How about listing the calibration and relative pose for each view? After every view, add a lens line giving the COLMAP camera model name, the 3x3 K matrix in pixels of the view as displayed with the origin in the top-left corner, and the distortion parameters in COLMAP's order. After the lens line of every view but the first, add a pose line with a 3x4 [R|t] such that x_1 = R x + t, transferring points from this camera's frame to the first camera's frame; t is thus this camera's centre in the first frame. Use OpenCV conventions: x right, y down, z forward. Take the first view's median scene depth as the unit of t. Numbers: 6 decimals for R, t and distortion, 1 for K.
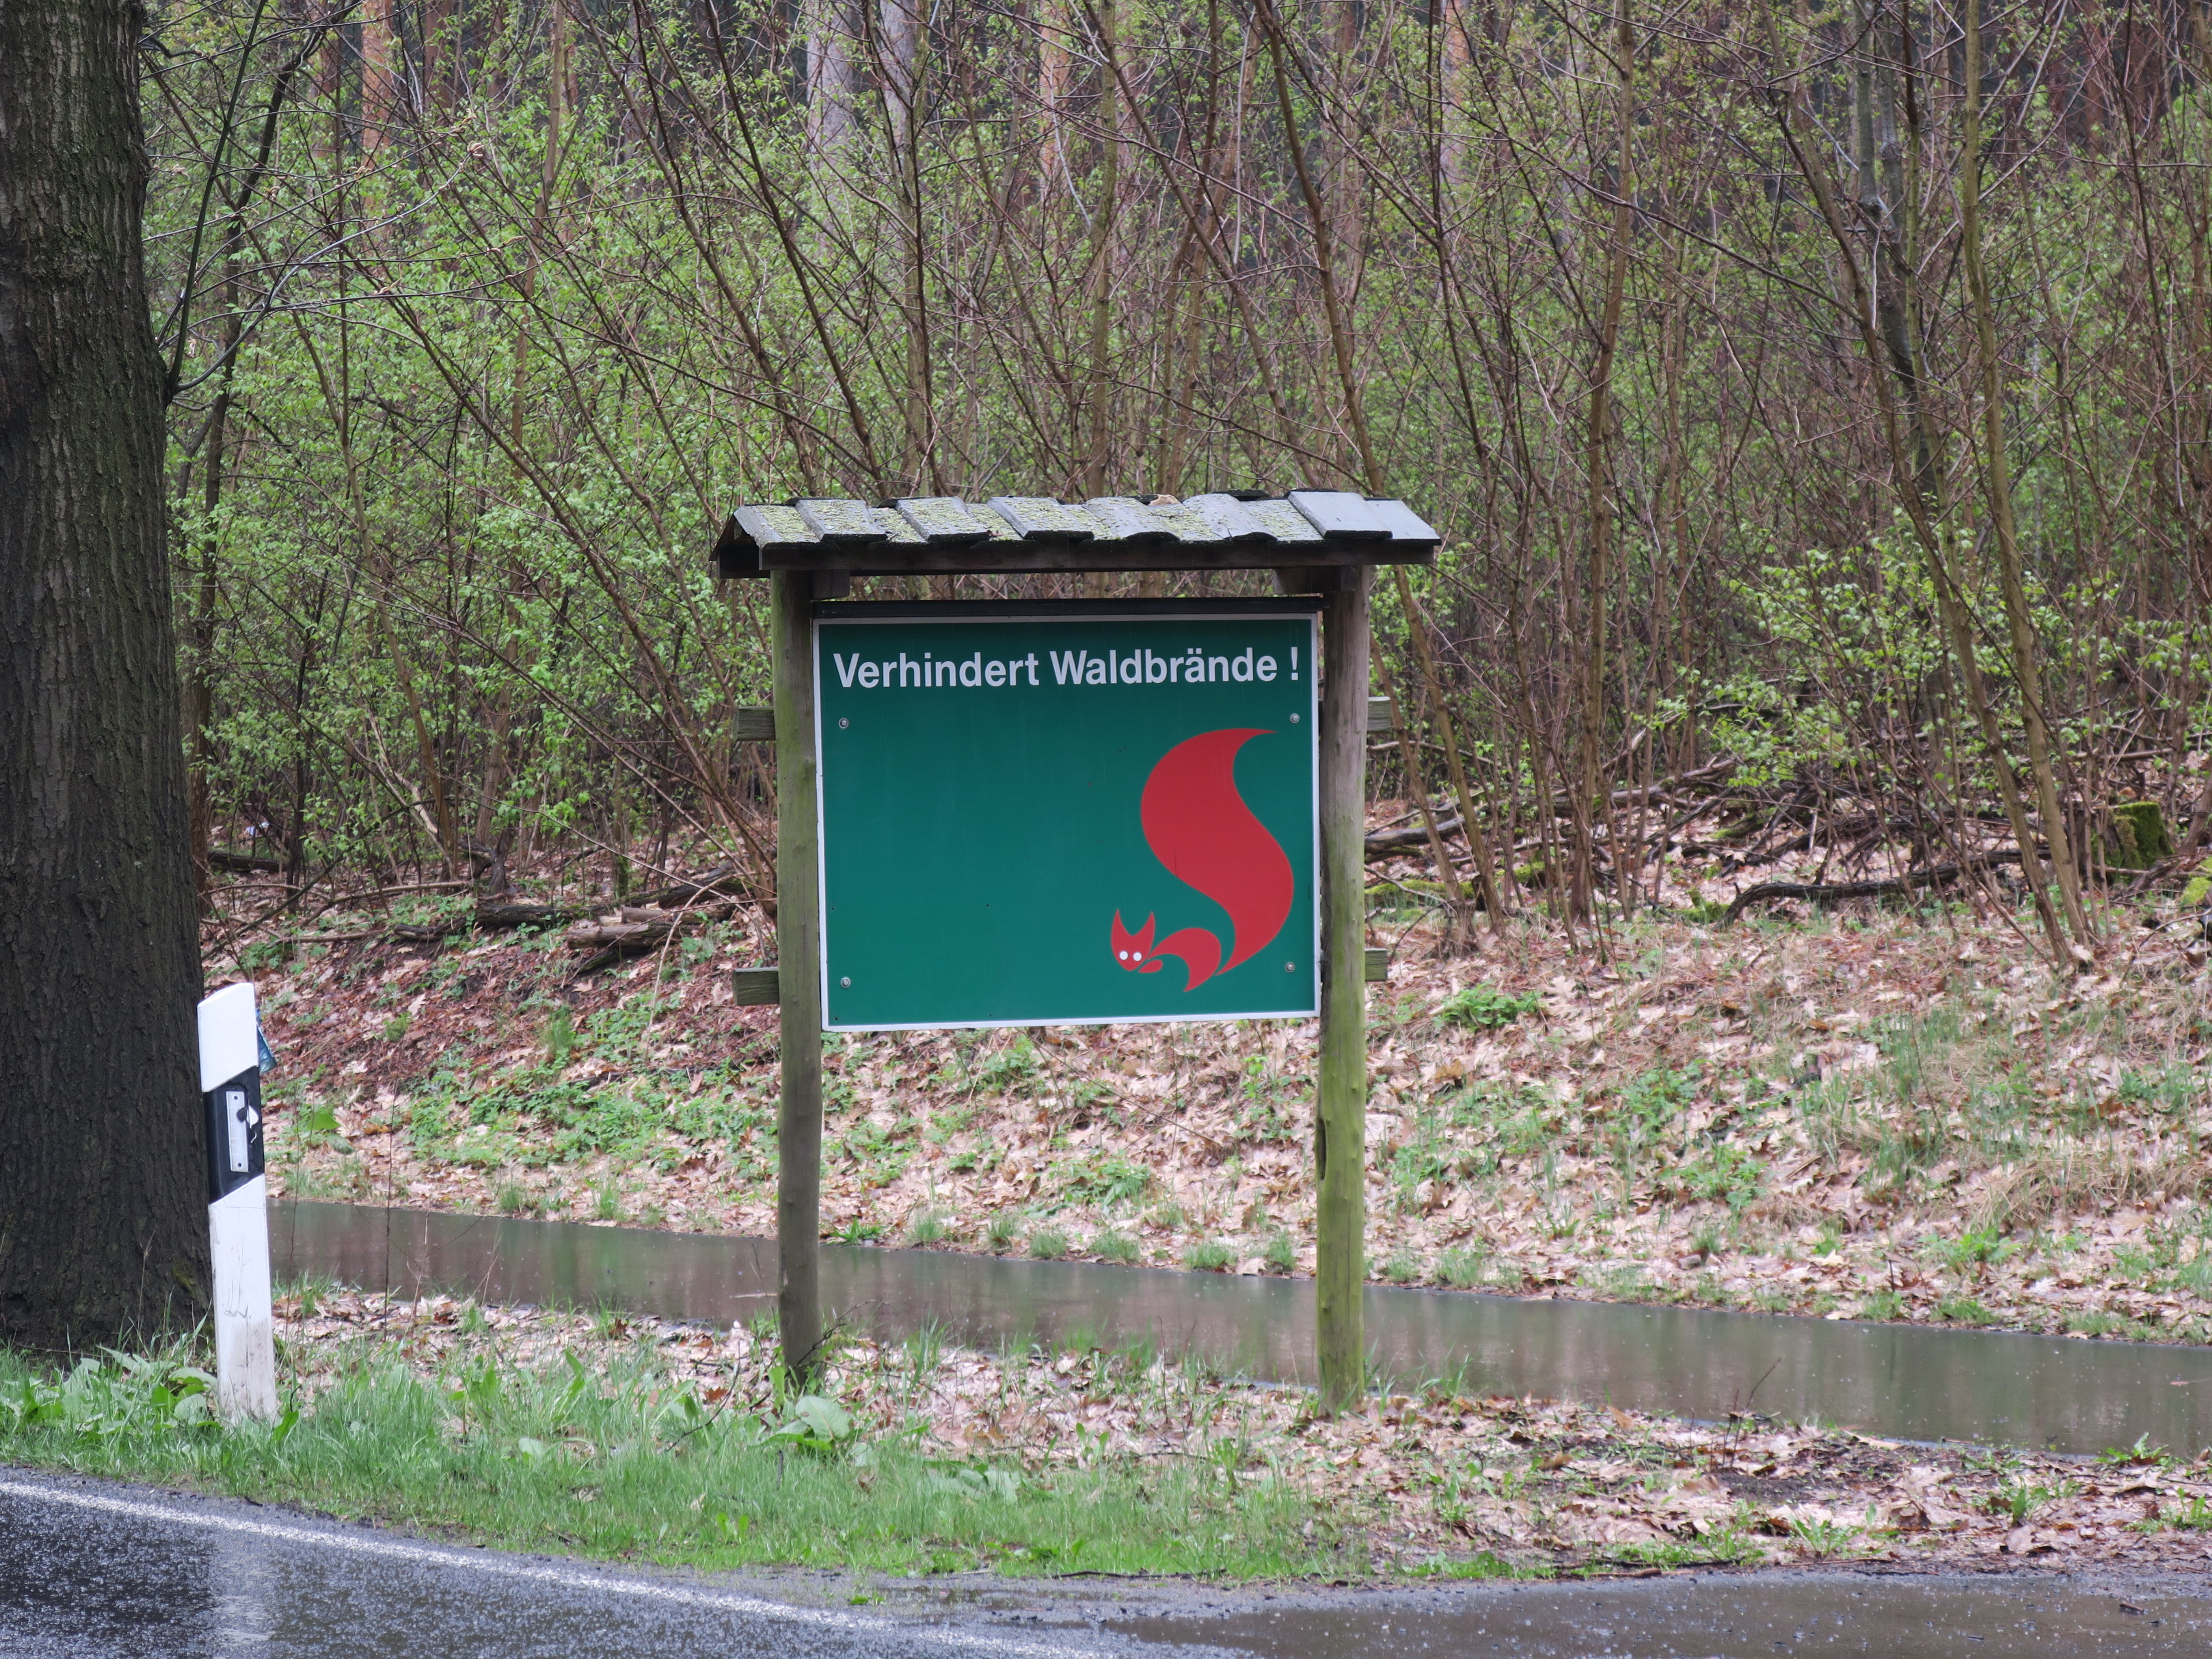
lens RADIAL K [[5273.2, 0, 1106.0], [0, 5273.2, 829.5], [0, 0, 1]] dist [0.010658, -1.636891]
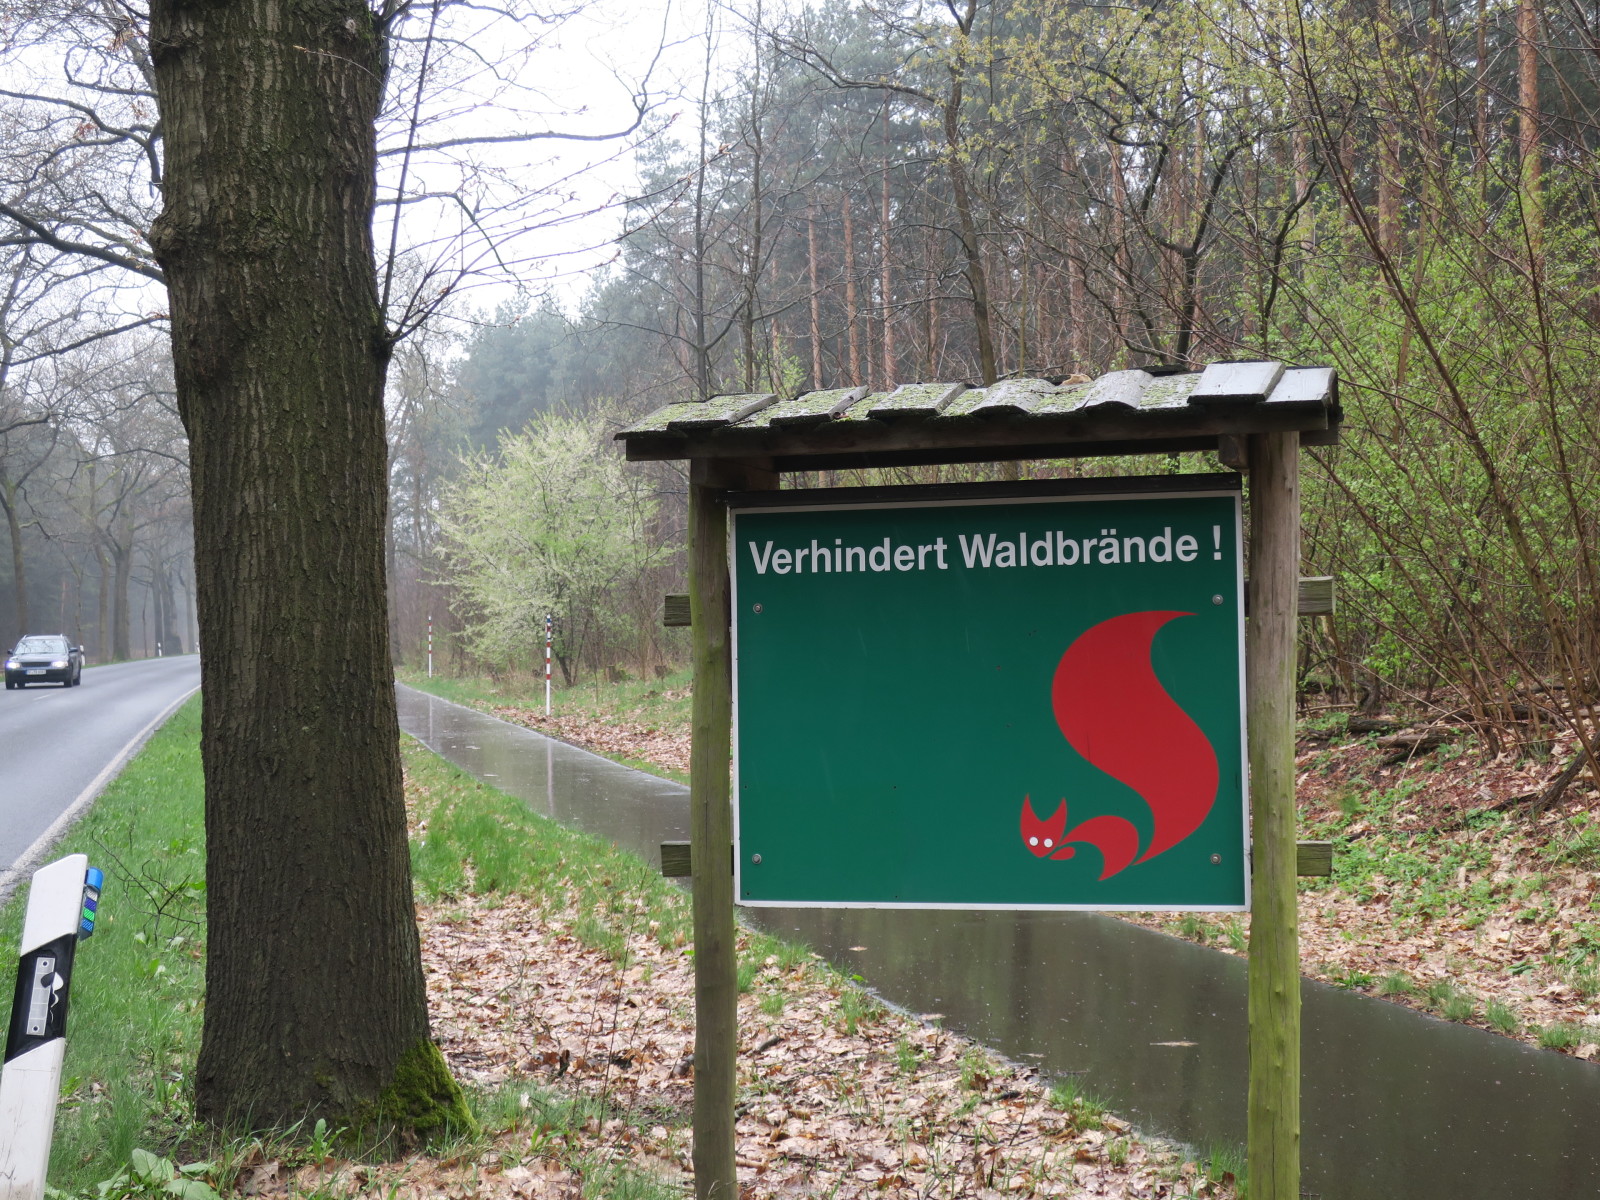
lens RADIAL K [[2228.6, 0, 800.0], [0, 2228.6, 600.0], [0, 0, 1]] dist [0.000911, 0.041554]
pose [[0.863393, -0.010084, -0.504432, 0.175963], [-0.002859, 0.999686, -0.024877, -0.010750], [0.504525, 0.022921, 0.863093, 0.614963]]
